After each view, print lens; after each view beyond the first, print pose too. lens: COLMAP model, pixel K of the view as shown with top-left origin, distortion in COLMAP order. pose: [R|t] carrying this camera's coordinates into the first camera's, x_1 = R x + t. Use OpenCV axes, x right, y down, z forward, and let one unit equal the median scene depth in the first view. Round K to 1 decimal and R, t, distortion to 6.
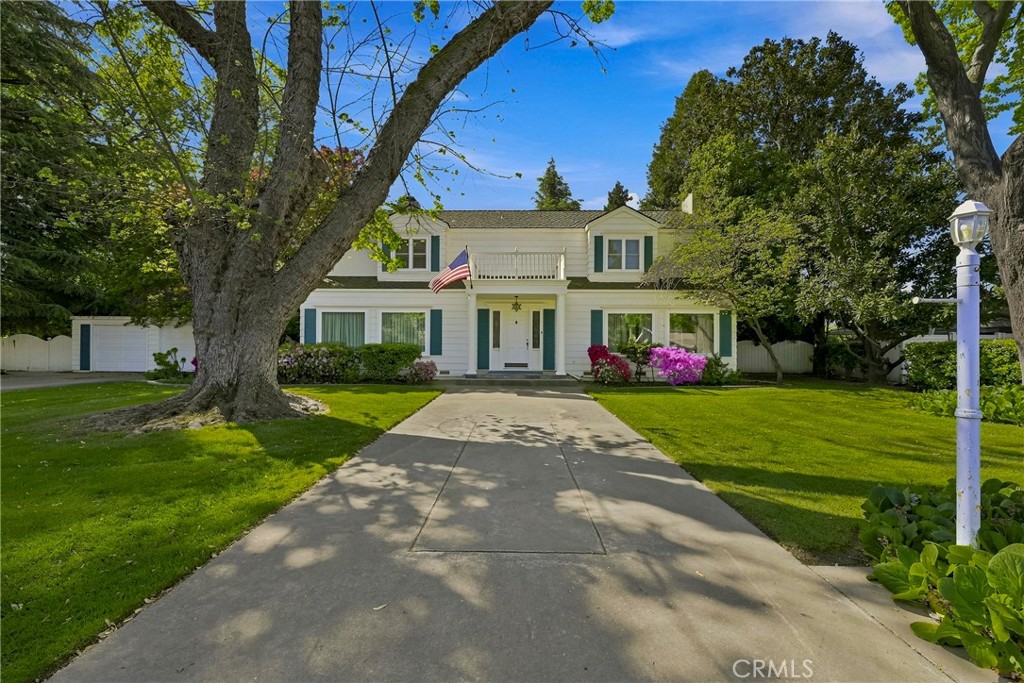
lens RADIAL K [[400.5, 0, 512.0], [0, 400.5, 341.5], [0, 0, 1]] dist [0.000388, 0.000001]
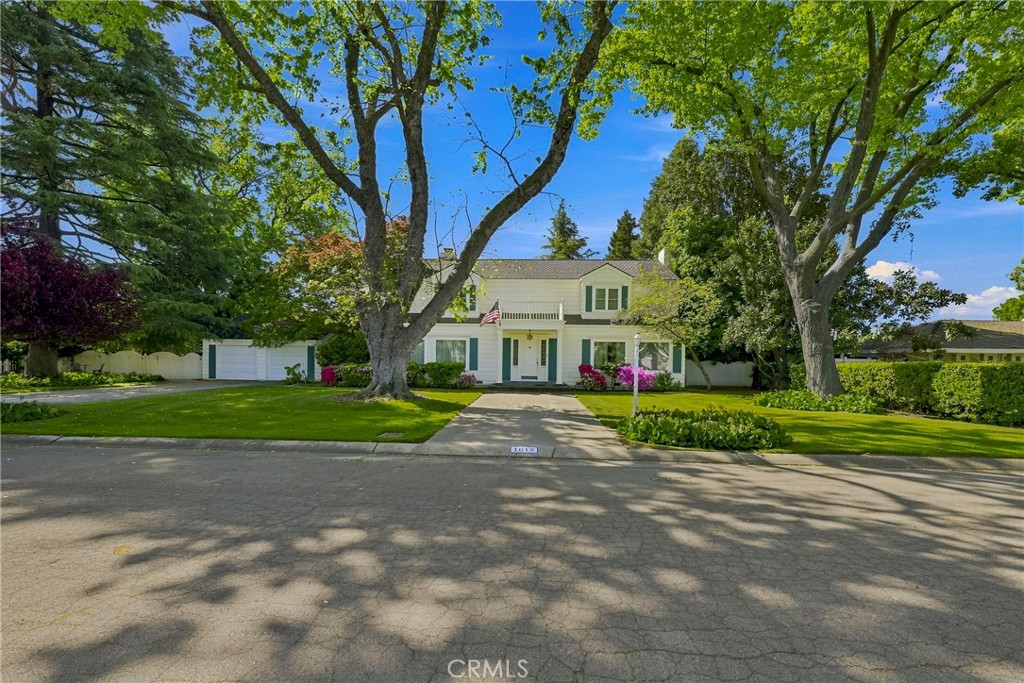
lens RADIAL K [[412.6, 0, 517.6], [0, 412.6, 358.5], [0, 0, 1]] dist [-0.000543, -0.000022]
pose [[0.999752, 0.008380, -0.020654, -0.002045], [-0.008261, 0.999949, 0.005839, -0.016613], [0.020702, -0.005667, 0.999770, -0.472421]]
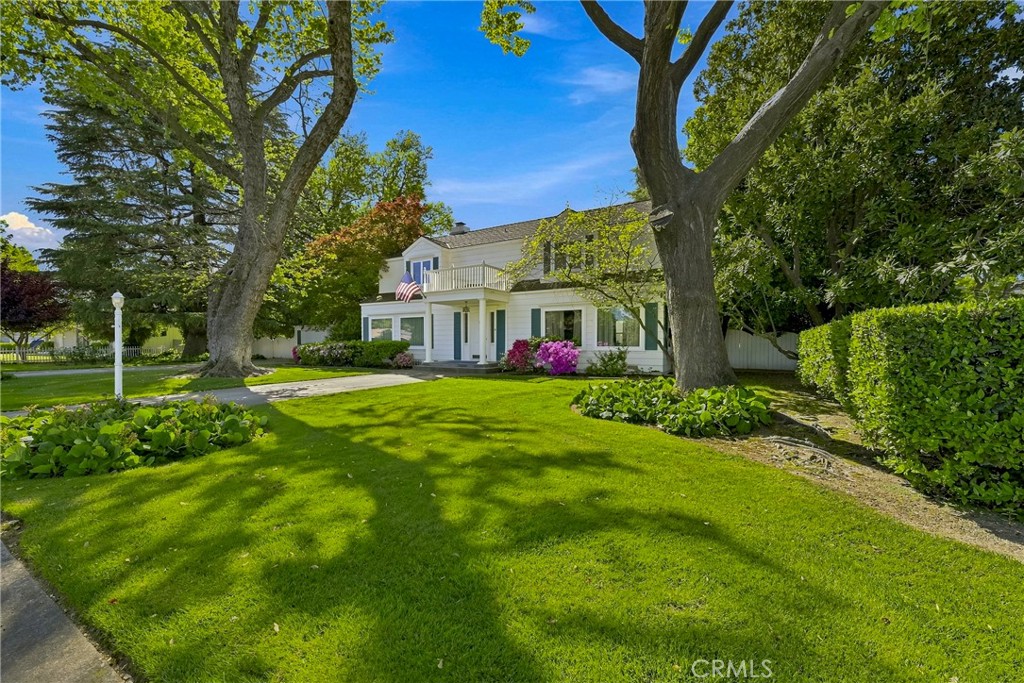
lens RADIAL K [[400.5, 0, 512.0], [0, 400.5, 341.5], [0, 0, 1]] dist [0.000388, 0.000001]
pose [[0.865114, -0.007752, -0.501516, 0.719643], [0.013631, 0.999875, 0.008059, 0.003762], [0.501391, -0.013808, 0.865111, -0.012907]]
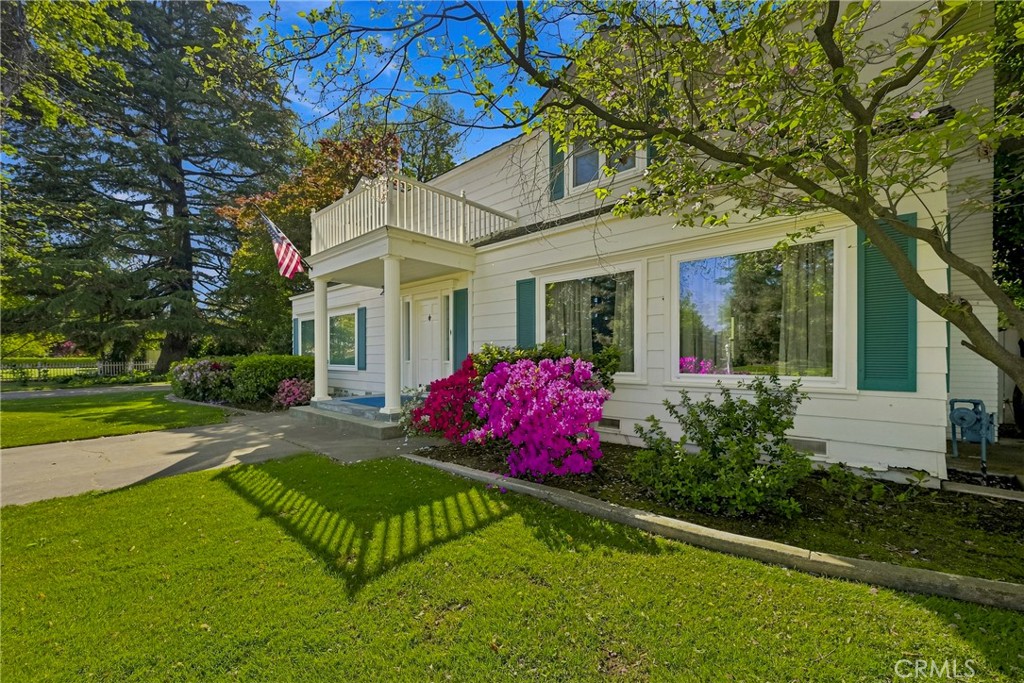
lens RADIAL K [[412.6, 0, 517.6], [0, 412.6, 358.5], [0, 0, 1]] dist [-0.000543, -0.000022]
pose [[0.754484, -0.004336, -0.656304, 0.520525], [0.017844, 0.999744, 0.013909, 0.008011], [0.656076, -0.022205, 0.754368, 0.629166]]
